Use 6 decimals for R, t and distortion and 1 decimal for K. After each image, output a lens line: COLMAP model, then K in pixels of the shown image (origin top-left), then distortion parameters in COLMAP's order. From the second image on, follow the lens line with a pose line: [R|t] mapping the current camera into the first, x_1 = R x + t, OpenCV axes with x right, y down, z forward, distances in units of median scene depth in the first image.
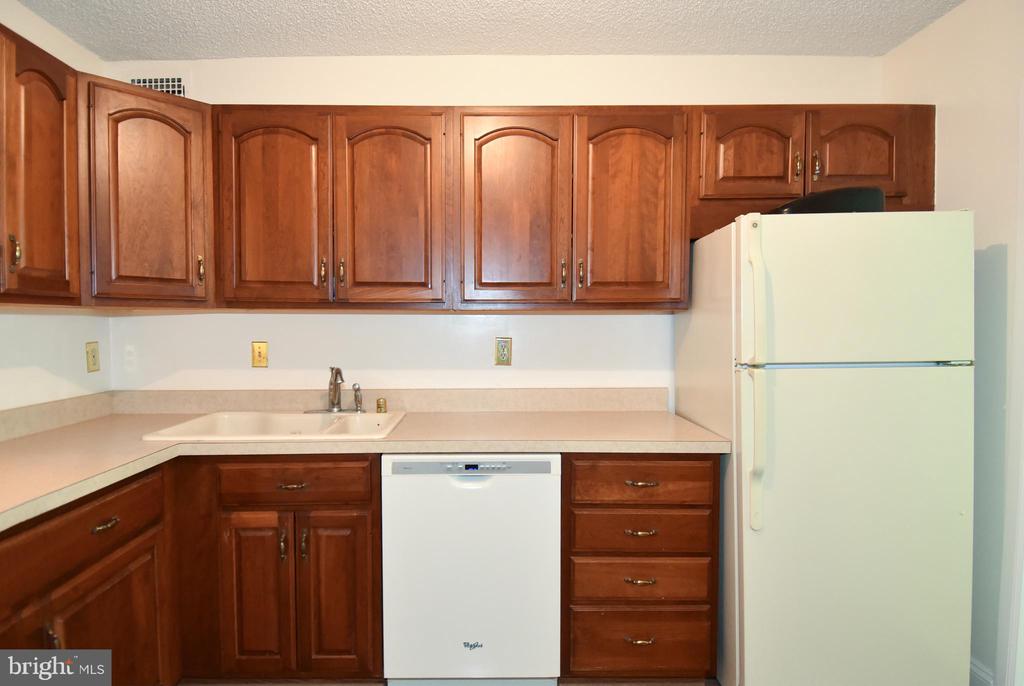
lens RADIAL K [[583.4, 0, 496.8], [0, 583.4, 349.1], [0, 0, 1]] dist [0.047427, -0.068527]
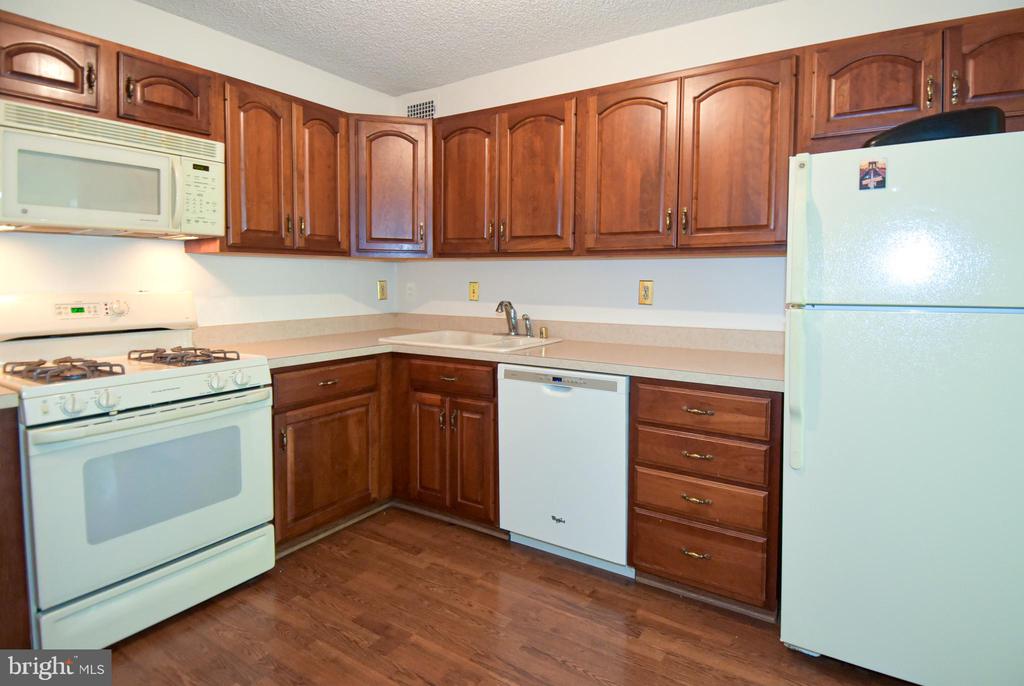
lens RADIAL K [[545.1, 0, 510.7], [0, 545.1, 304.6], [0, 0, 1]] dist [0.028018, -0.047366]
pose [[0.841309, 0.031931, -0.539610, 0.472410], [-0.026703, 0.999490, 0.017510, 0.020237], [0.539894, -0.000322, 0.841733, -0.048239]]
